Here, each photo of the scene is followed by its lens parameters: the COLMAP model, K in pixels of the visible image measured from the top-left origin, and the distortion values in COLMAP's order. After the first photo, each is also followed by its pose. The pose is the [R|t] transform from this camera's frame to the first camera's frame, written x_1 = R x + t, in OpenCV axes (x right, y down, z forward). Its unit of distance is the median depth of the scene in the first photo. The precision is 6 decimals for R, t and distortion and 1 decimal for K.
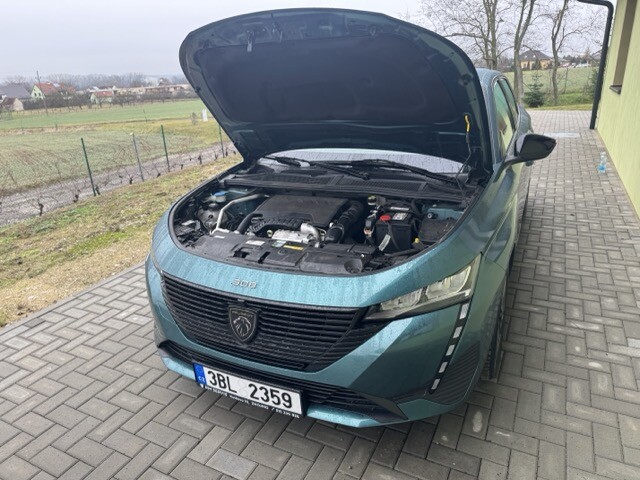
lens RADIAL K [[446.6, 0, 318.3], [0, 446.6, 239.5], [0, 0, 1]] dist [0.027700, -0.035077]
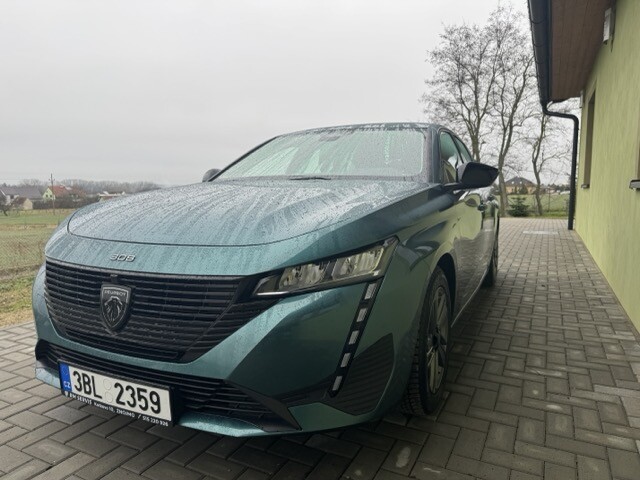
lens RADIAL K [[446.6, 0, 318.3], [0, 446.6, 239.5], [0, 0, 1]] dist [0.027700, -0.035077]
pose [[0.999139, 0.041375, 0.003159, 0.172788], [-0.039388, 0.969583, -0.241574, 0.215058], [-0.013058, 0.241242, 0.970377, 0.119145]]
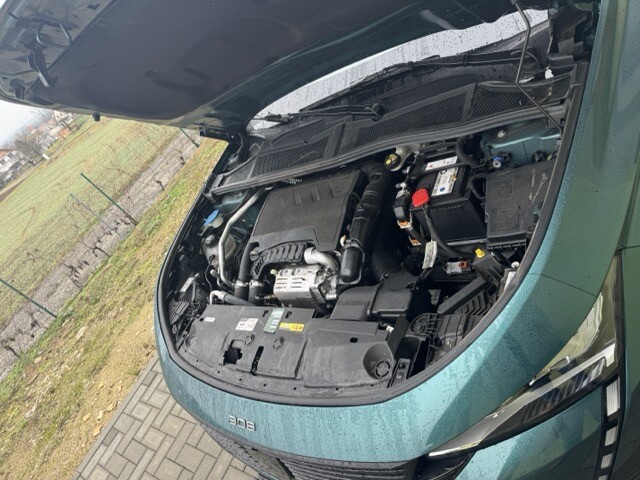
lens RADIAL K [[446.6, 0, 318.3], [0, 446.6, 239.5], [0, 0, 1]] dist [0.027700, -0.035077]
pose [[0.858849, -0.358784, -0.365584, 0.228910], [0.458693, 0.856364, 0.237150, -0.199993], [0.227987, -0.371367, 0.900060, 0.434776]]
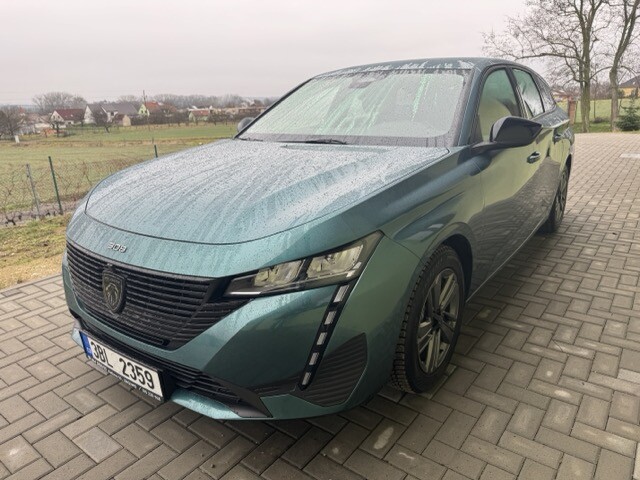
lens RADIAL K [[445.5, 0, 320.3], [0, 445.5, 244.7], [0, 0, 1]] dist [0.027362, -0.037357]
pose [[0.983786, 0.068933, -0.165572, 0.331352], [-0.074747, 0.996777, -0.029139, 0.073259], [0.163029, 0.041042, 0.985767, 0.129869]]
